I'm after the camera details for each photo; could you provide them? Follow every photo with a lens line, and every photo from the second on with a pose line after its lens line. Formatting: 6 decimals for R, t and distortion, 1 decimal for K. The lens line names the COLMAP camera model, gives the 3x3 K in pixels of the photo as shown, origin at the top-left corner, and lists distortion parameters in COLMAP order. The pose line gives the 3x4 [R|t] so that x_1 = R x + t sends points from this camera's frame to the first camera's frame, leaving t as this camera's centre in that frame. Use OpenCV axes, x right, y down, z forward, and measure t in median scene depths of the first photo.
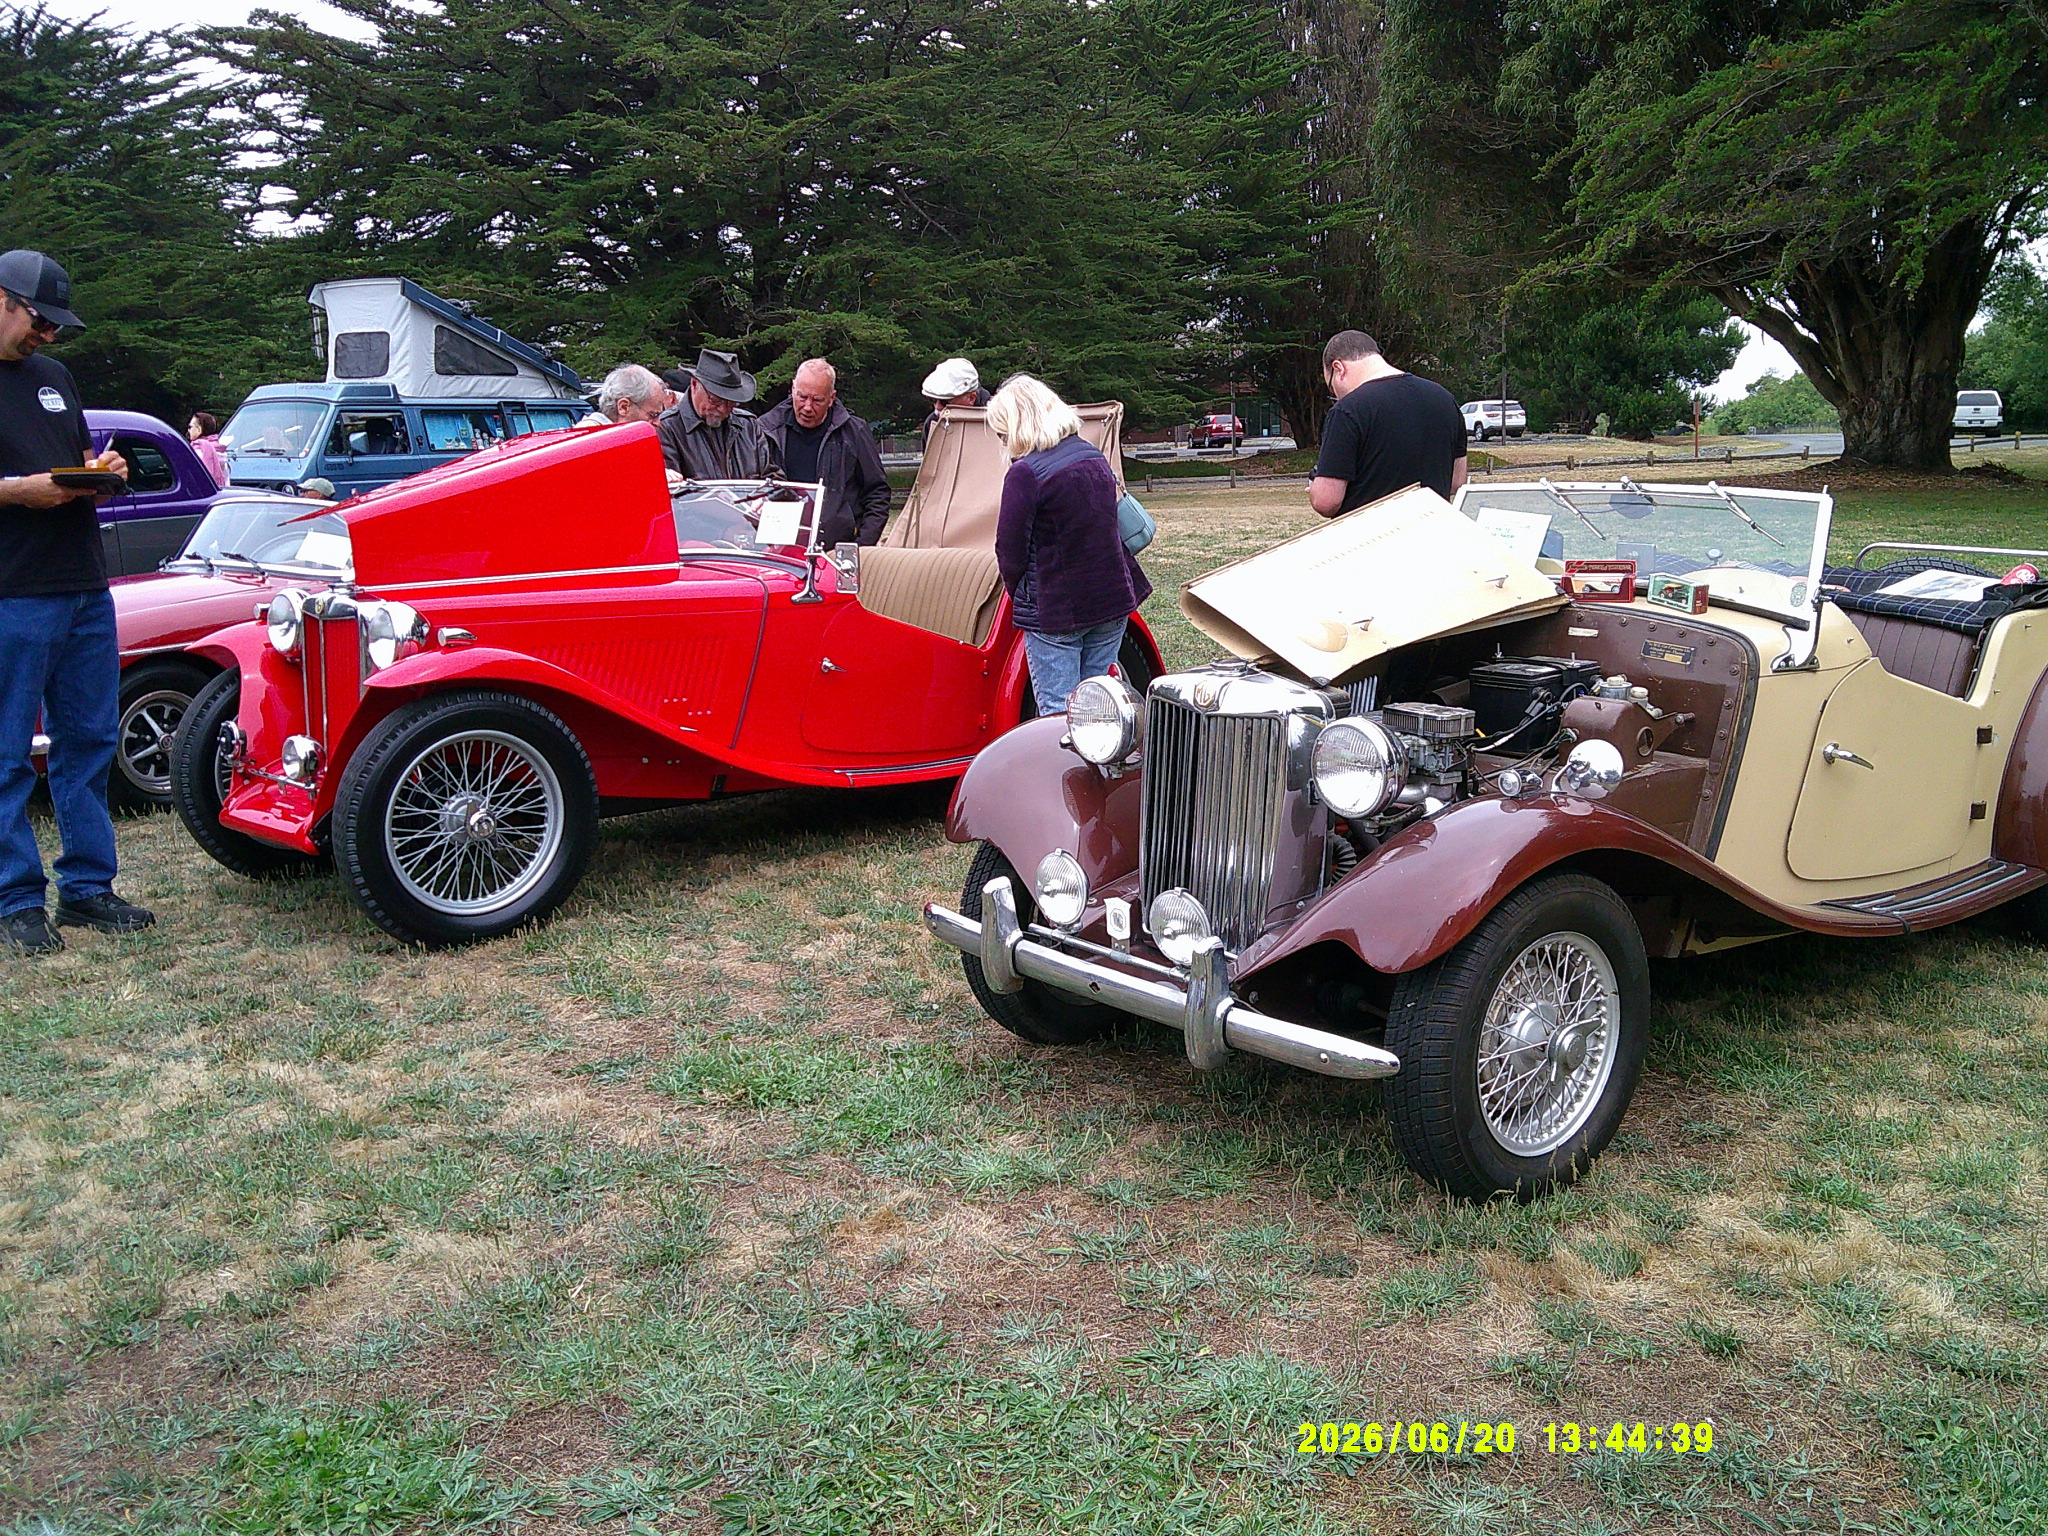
lens RADIAL K [[1858.3, 0, 1054.9], [0, 1858.3, 764.1], [0, 0, 1]] dist [0.174064, -0.423207]
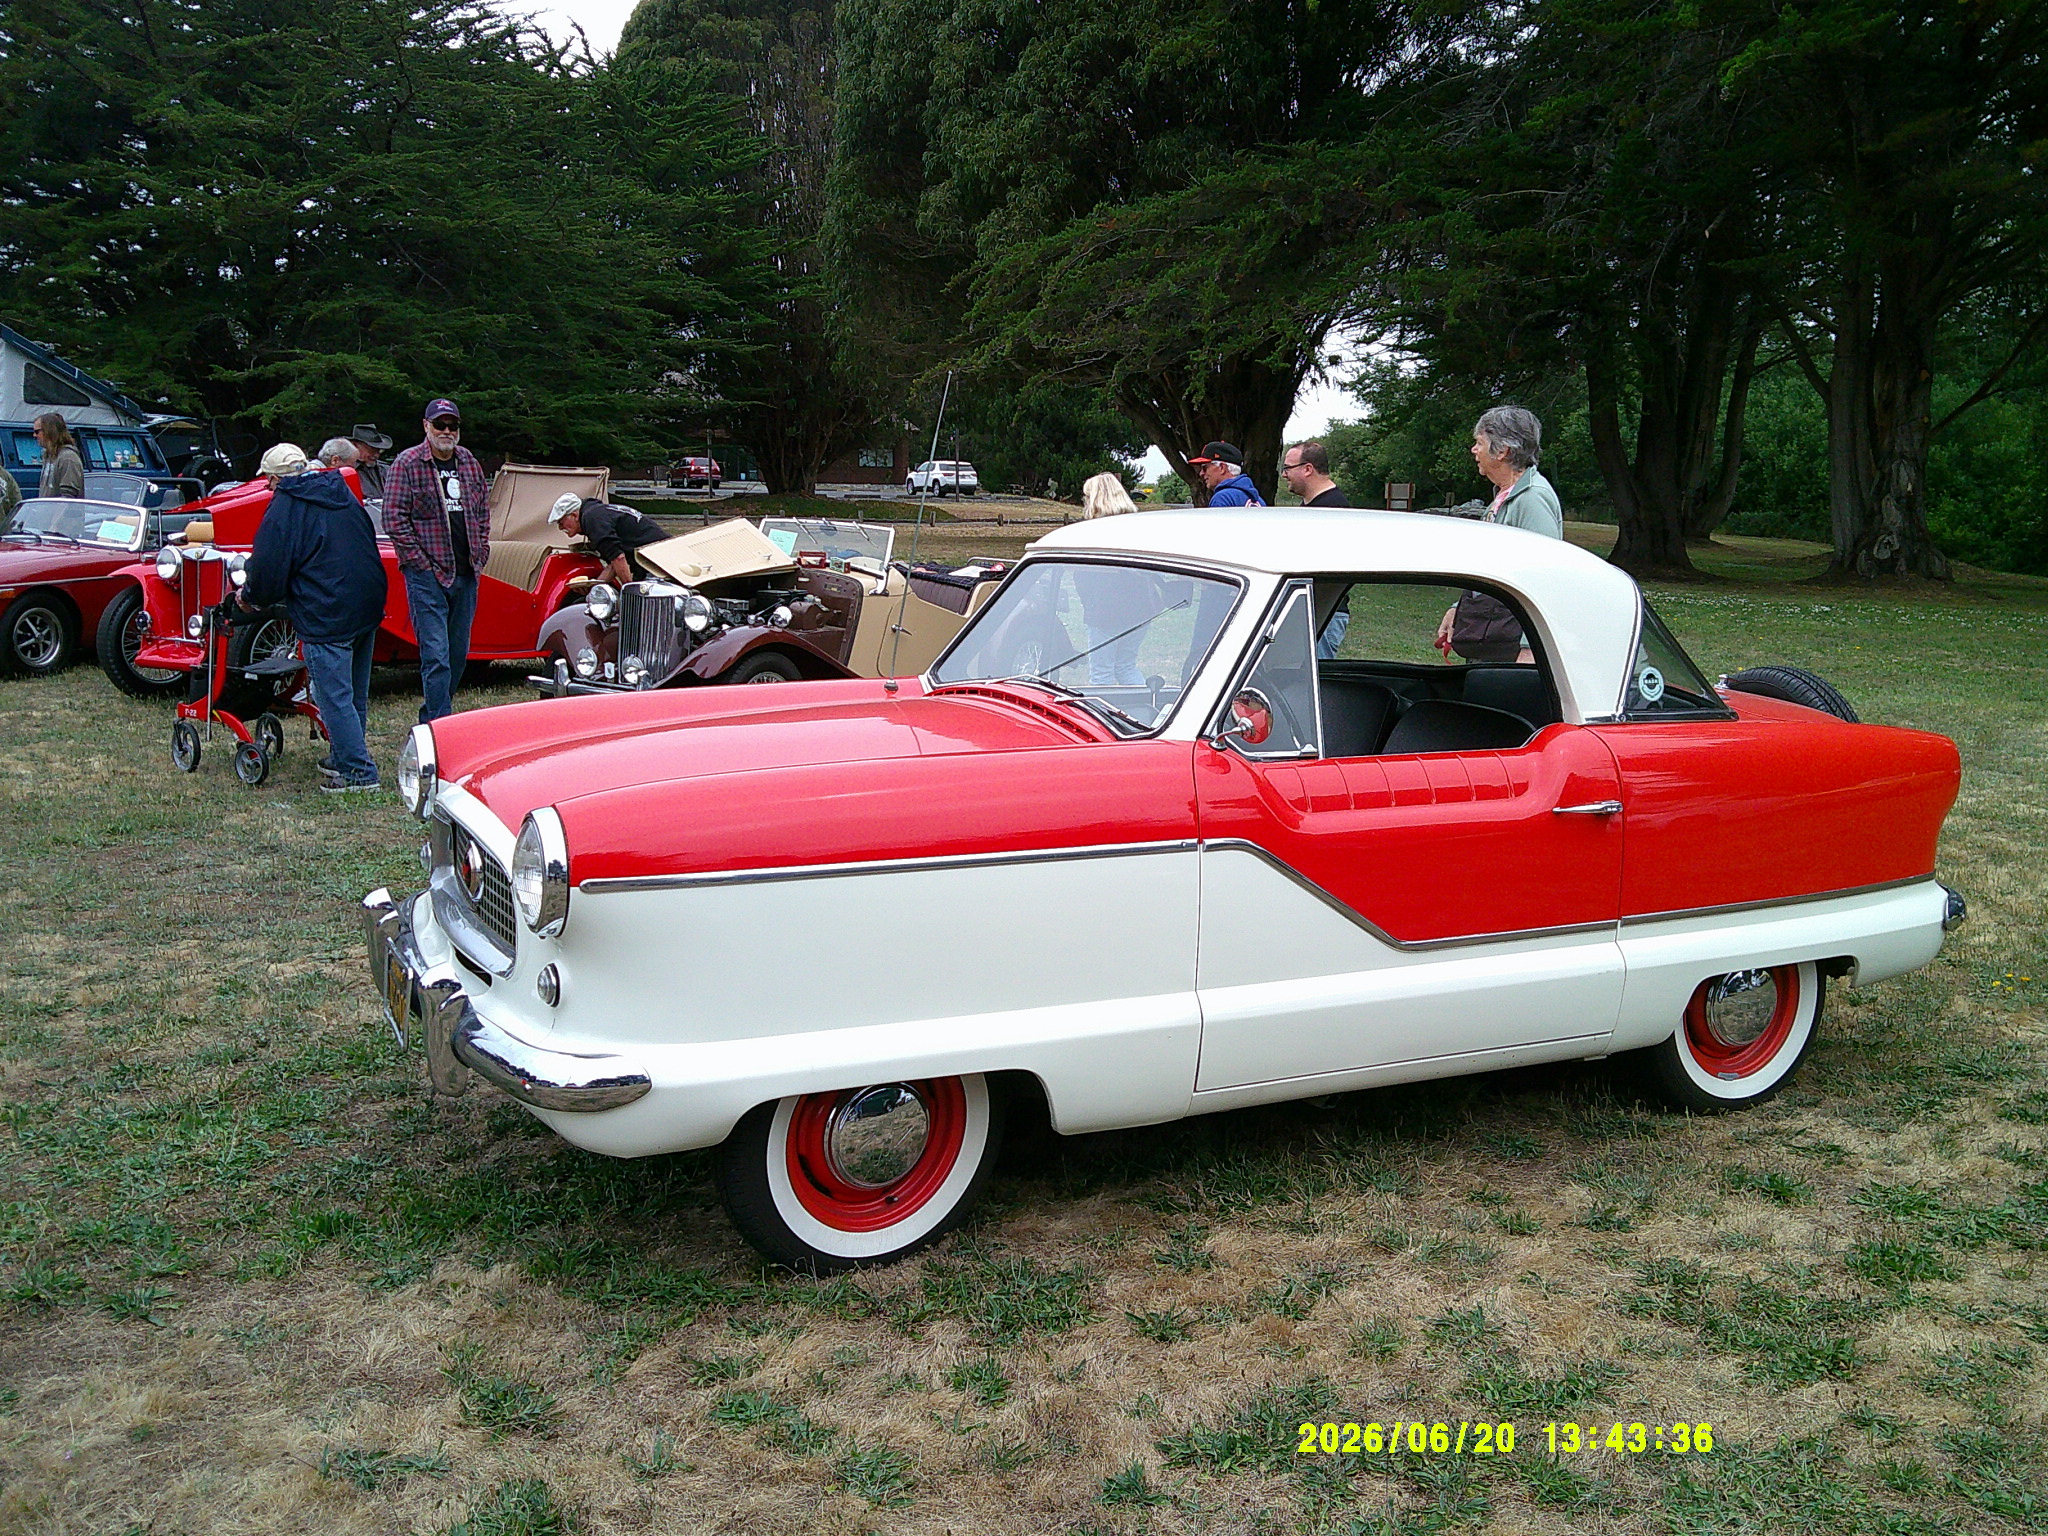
lens RADIAL K [[1843.4, 0, 1019.2], [0, 1843.4, 767.1], [0, 0, 1]] dist [0.063812, -0.179027]
pose [[0.966285, 0.010131, 0.257274, -0.007344], [-0.004902, 0.999768, -0.020958, 0.025562], [-0.257427, 0.018990, 0.966111, -0.159612]]
